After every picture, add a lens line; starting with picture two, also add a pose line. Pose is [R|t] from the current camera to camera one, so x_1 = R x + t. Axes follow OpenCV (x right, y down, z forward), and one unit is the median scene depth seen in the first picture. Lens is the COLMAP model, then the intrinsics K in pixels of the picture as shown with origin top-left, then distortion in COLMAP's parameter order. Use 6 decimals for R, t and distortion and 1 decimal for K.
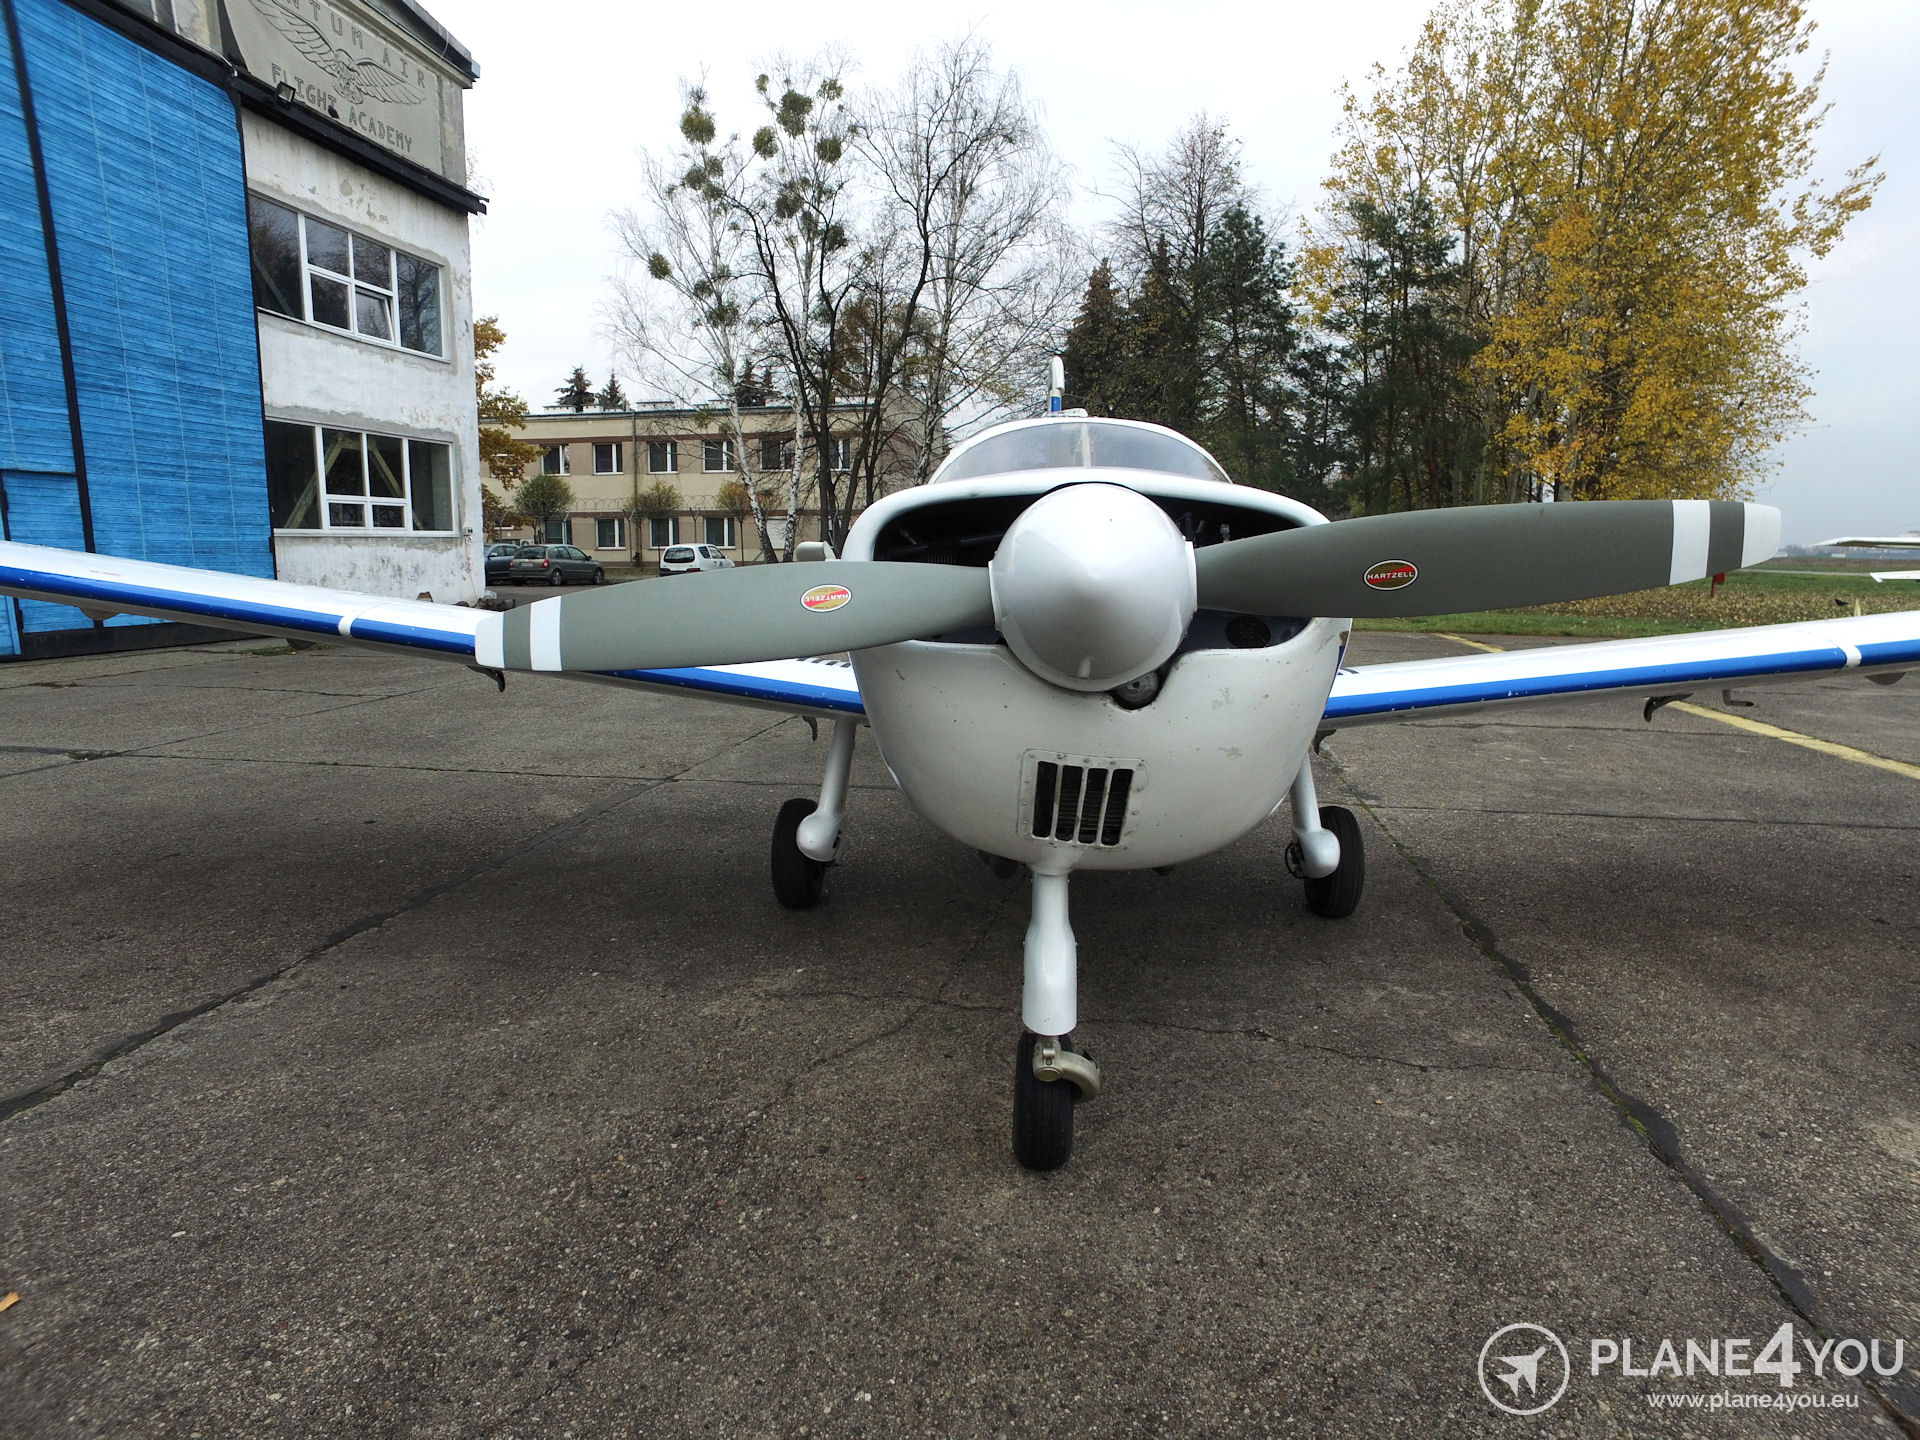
lens RADIAL K [[1118.9, 0, 964.4], [0, 1118.9, 720.4], [0, 0, 1]] dist [-0.122916, 0.087675]
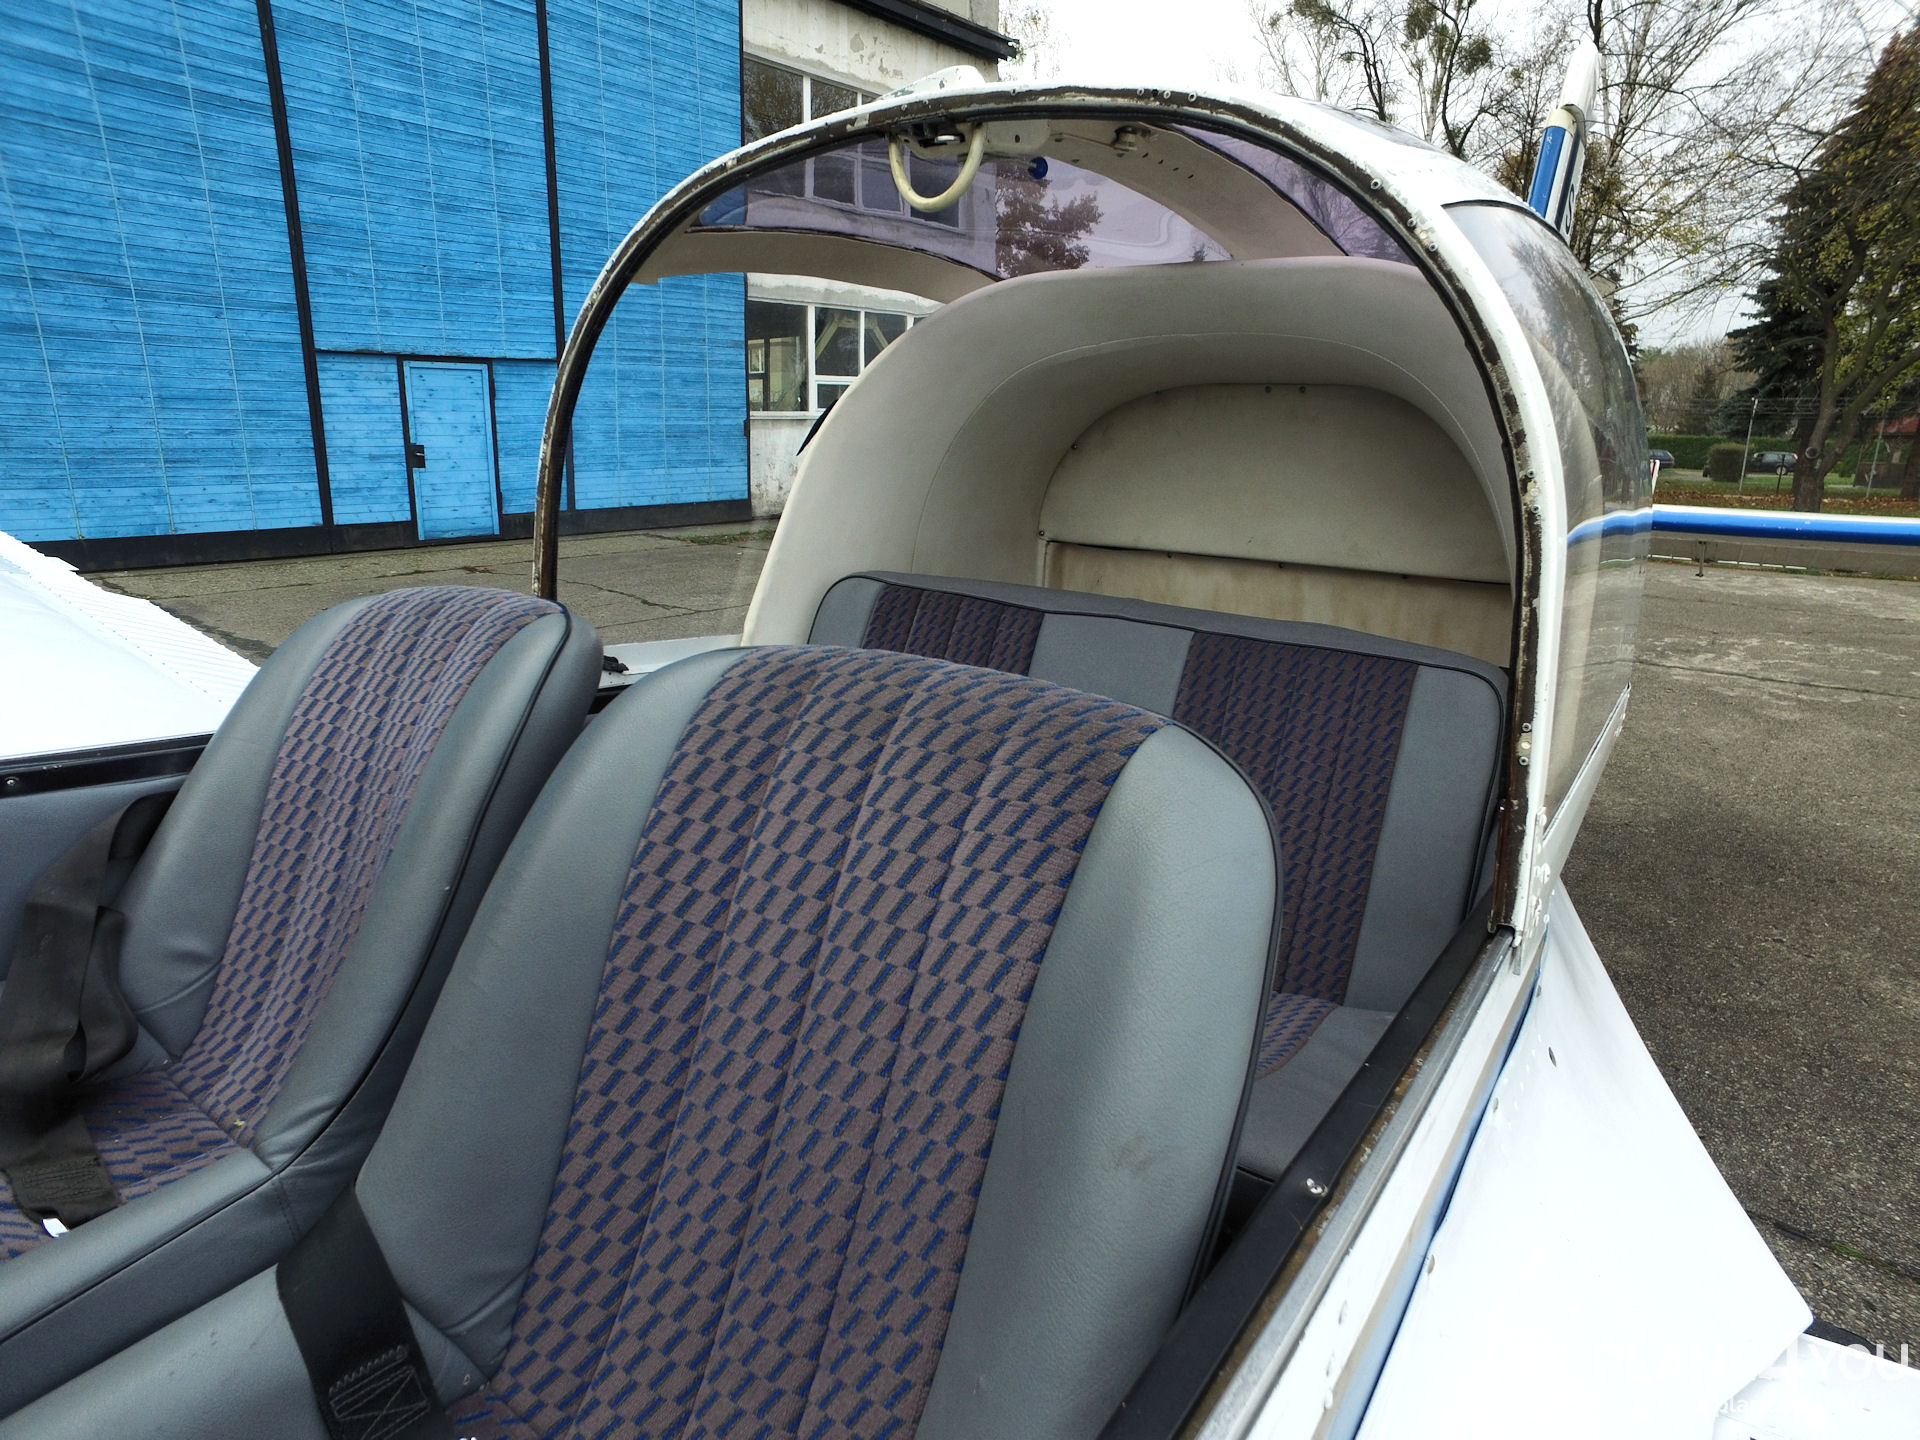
lens RADIAL K [[1118.9, 0, 964.4], [0, 1118.9, 720.4], [0, 0, 1]] dist [-0.122916, 0.087675]
pose [[0.851760, 0.139400, -0.505048, 0.056139], [-0.089687, 0.988520, 0.121589, -0.035383], [0.516199, -0.058268, 0.854484, 0.202390]]
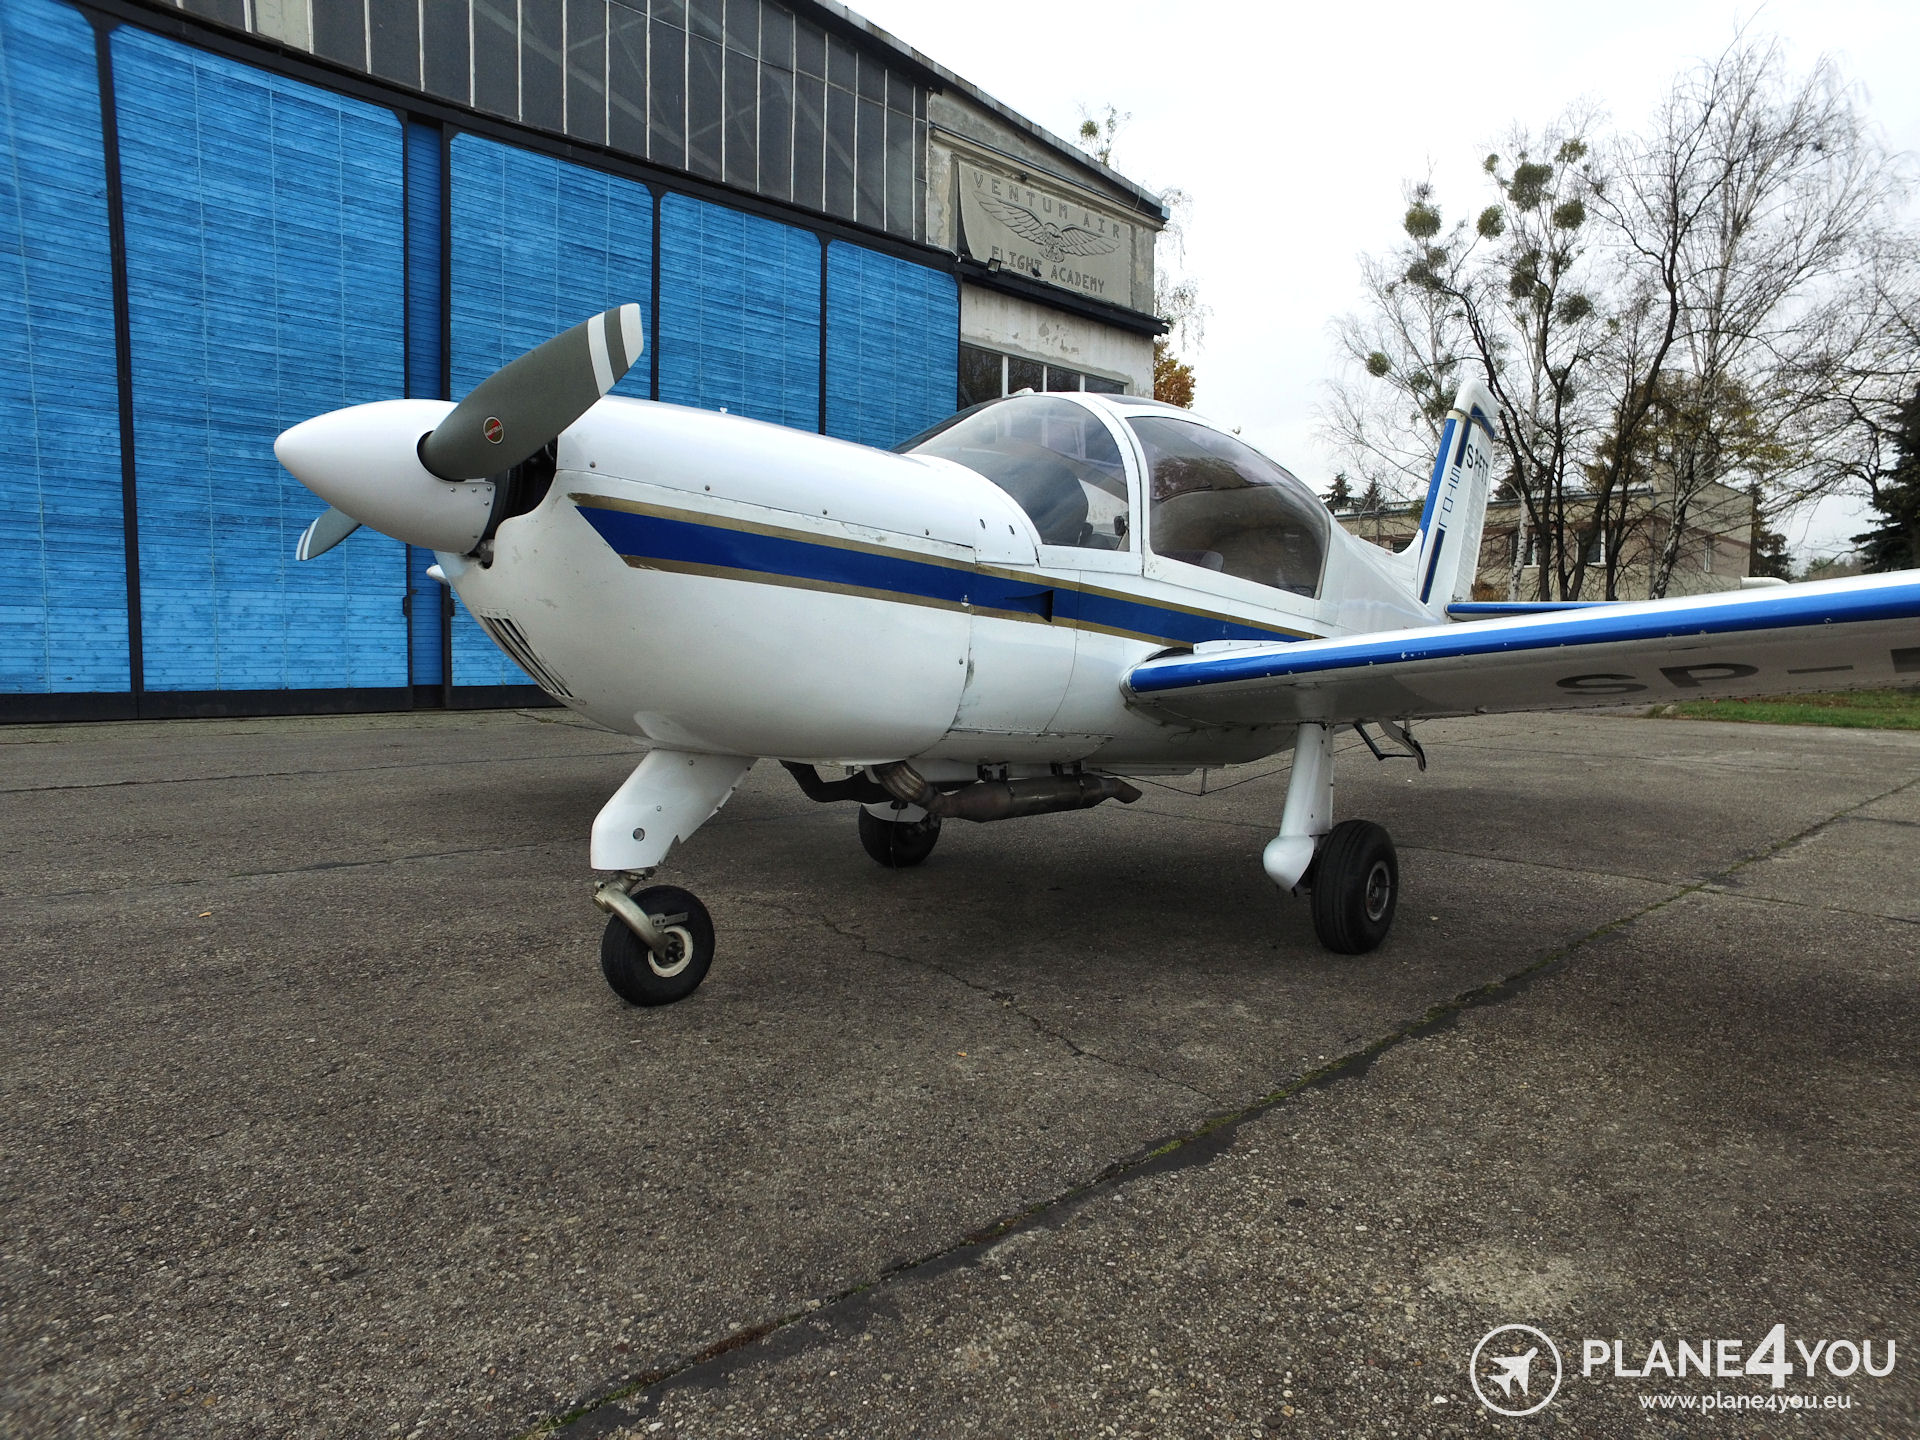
lens RADIAL K [[1118.9, 0, 964.4], [0, 1118.9, 720.4], [0, 0, 1]] dist [-0.122916, 0.087675]
pose [[0.772685, 0.041867, -0.633407, 0.147767], [-0.102964, 0.992875, -0.059976, 0.019573], [0.626384, 0.111560, 0.771491, 0.038640]]
